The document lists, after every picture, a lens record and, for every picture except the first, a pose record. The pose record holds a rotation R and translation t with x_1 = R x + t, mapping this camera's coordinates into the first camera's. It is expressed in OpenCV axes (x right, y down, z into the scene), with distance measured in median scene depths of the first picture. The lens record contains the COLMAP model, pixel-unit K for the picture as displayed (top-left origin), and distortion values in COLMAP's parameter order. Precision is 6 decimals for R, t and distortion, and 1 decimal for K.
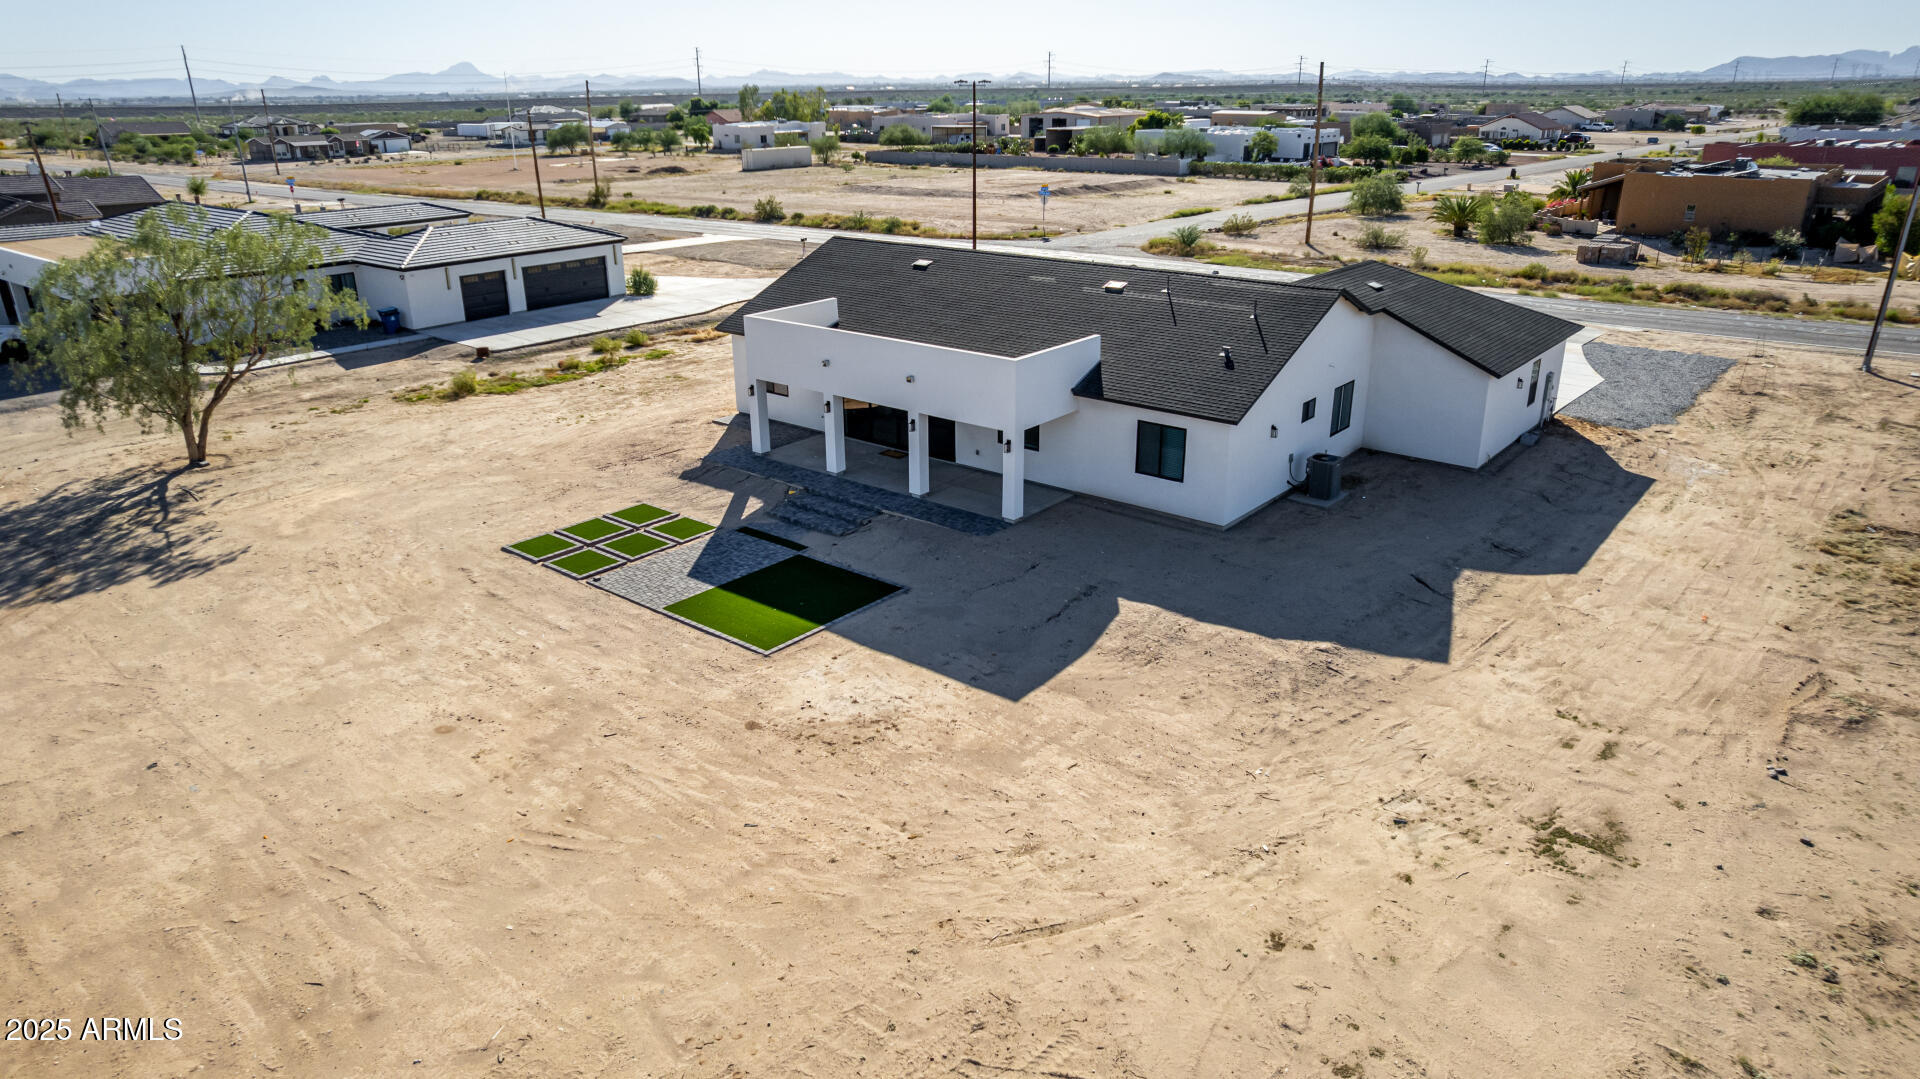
lens RADIAL K [[1232.6, 0, 968.0], [0, 1232.6, 537.3], [0, 0, 1]] dist [-0.077024, 0.076017]
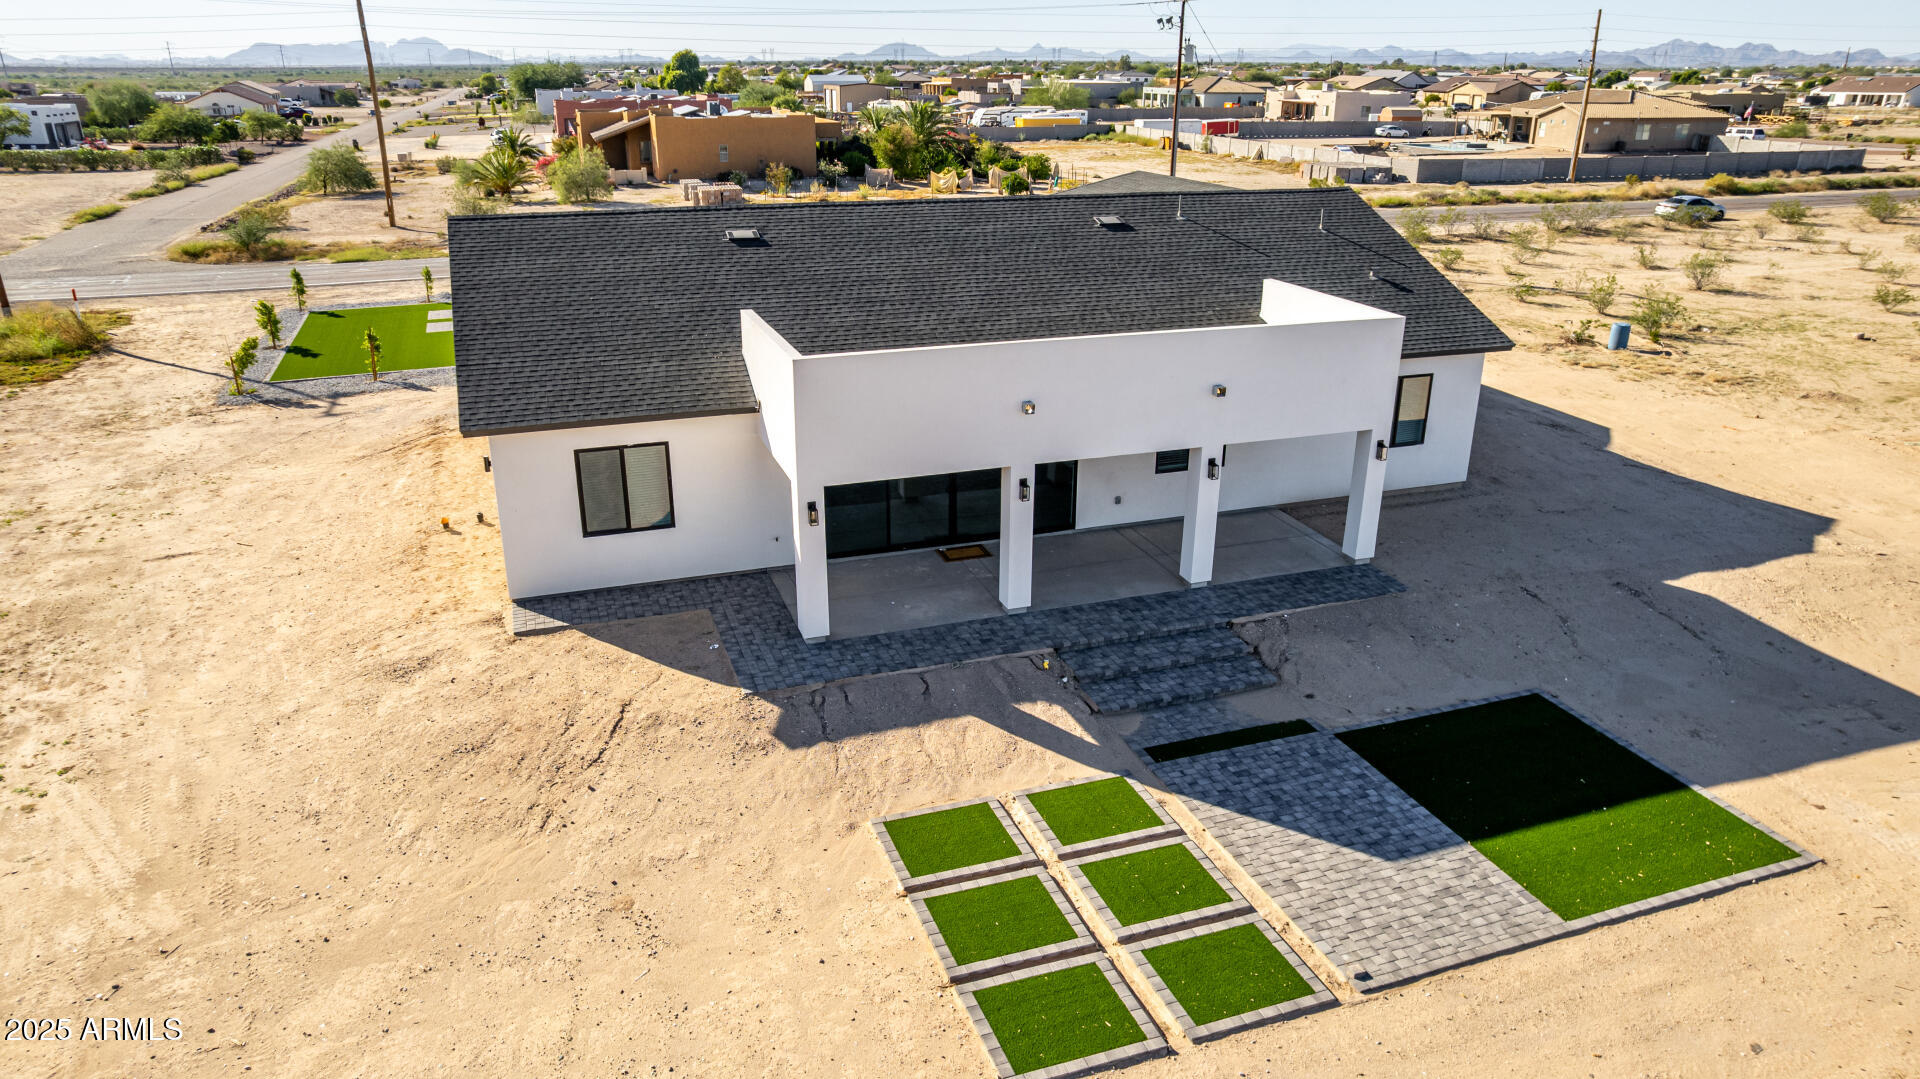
lens RADIAL K [[1262.3, 0, 962.6], [0, 1262.3, 545.0], [0, 0, 1]] dist [-0.085146, 0.081232]
pose [[0.518187, -0.300891, 0.800592, -0.637514], [0.294211, 0.941655, 0.163478, -0.202379], [-0.803071, 0.150831, 0.576479, 0.804119]]
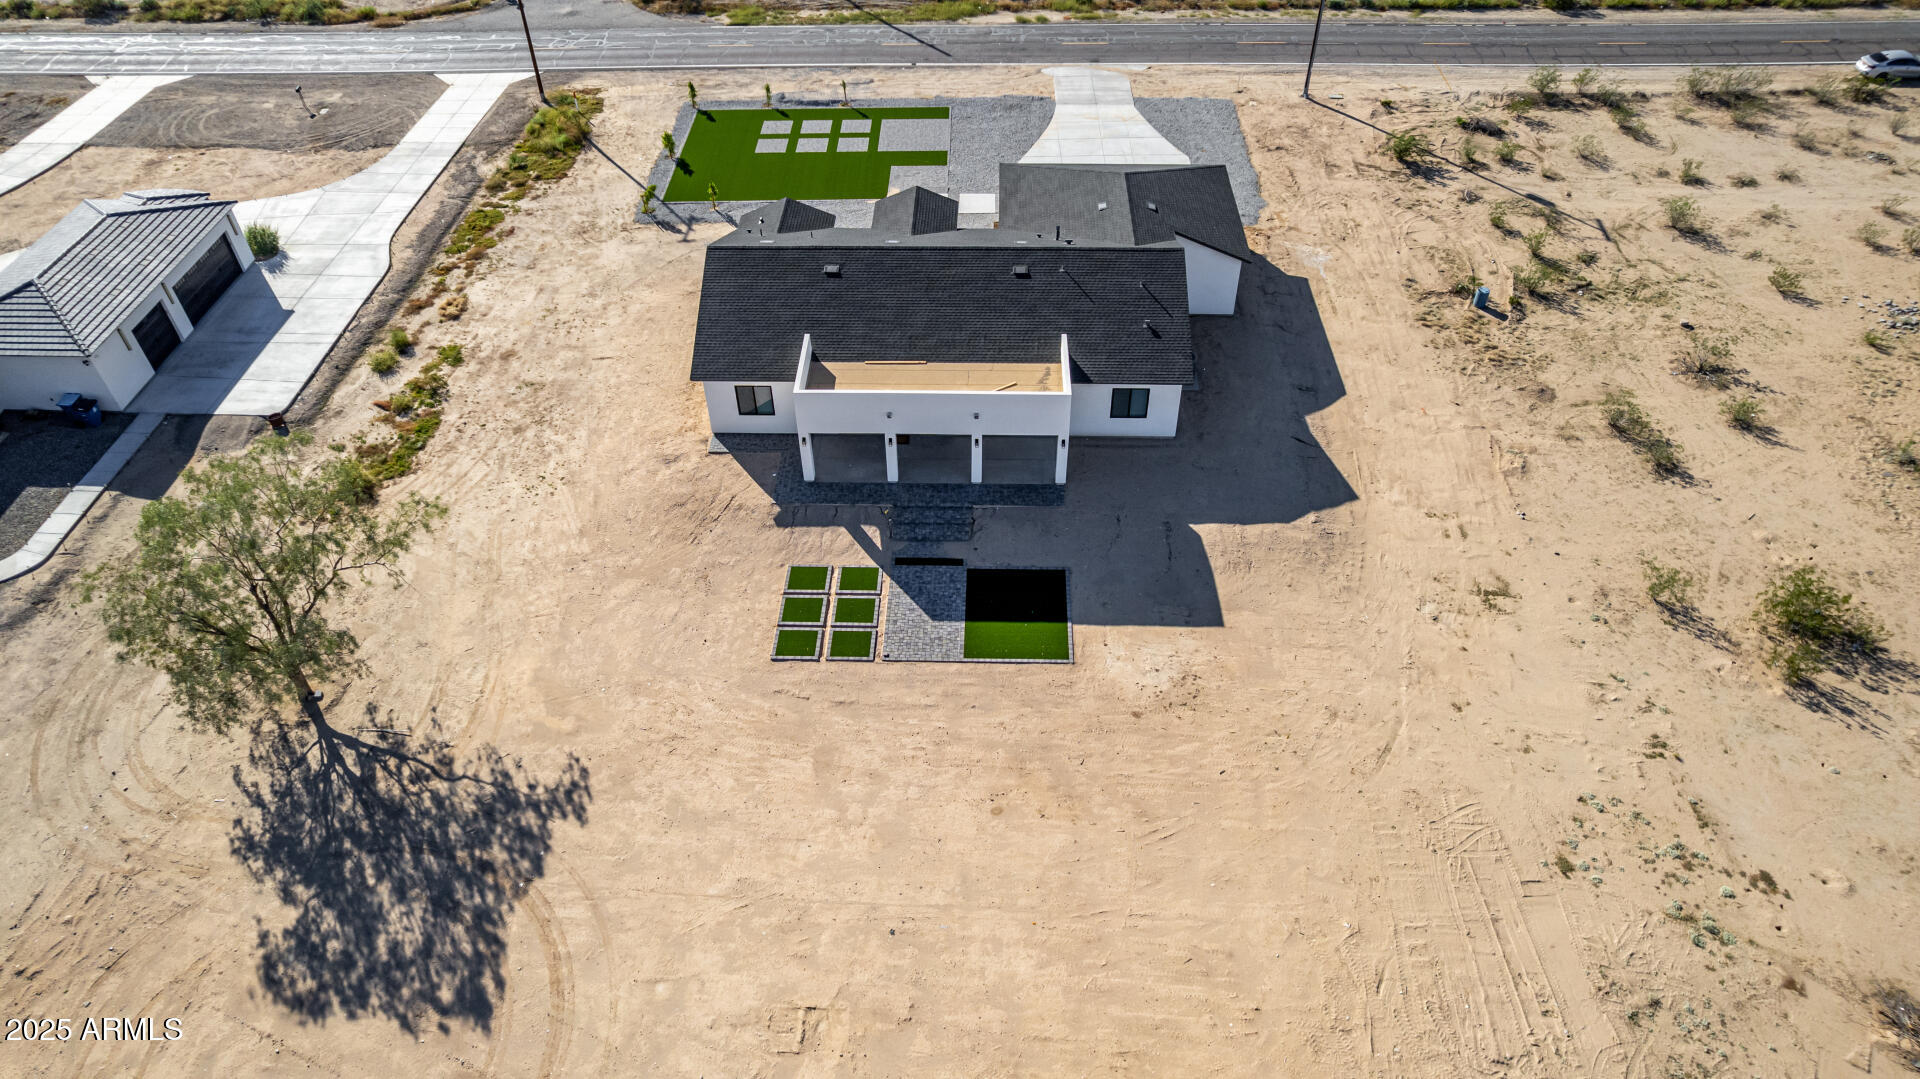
lens RADIAL K [[1219.3, 0, 964.3], [0, 1219.3, 555.9], [0, 0, 1]] dist [-0.047957, 0.003226]
pose [[0.792102, -0.425375, 0.437757, -0.756656], [0.219678, 0.867787, 0.445743, -0.633604], [-0.569488, -0.256908, 0.780821, -0.102194]]
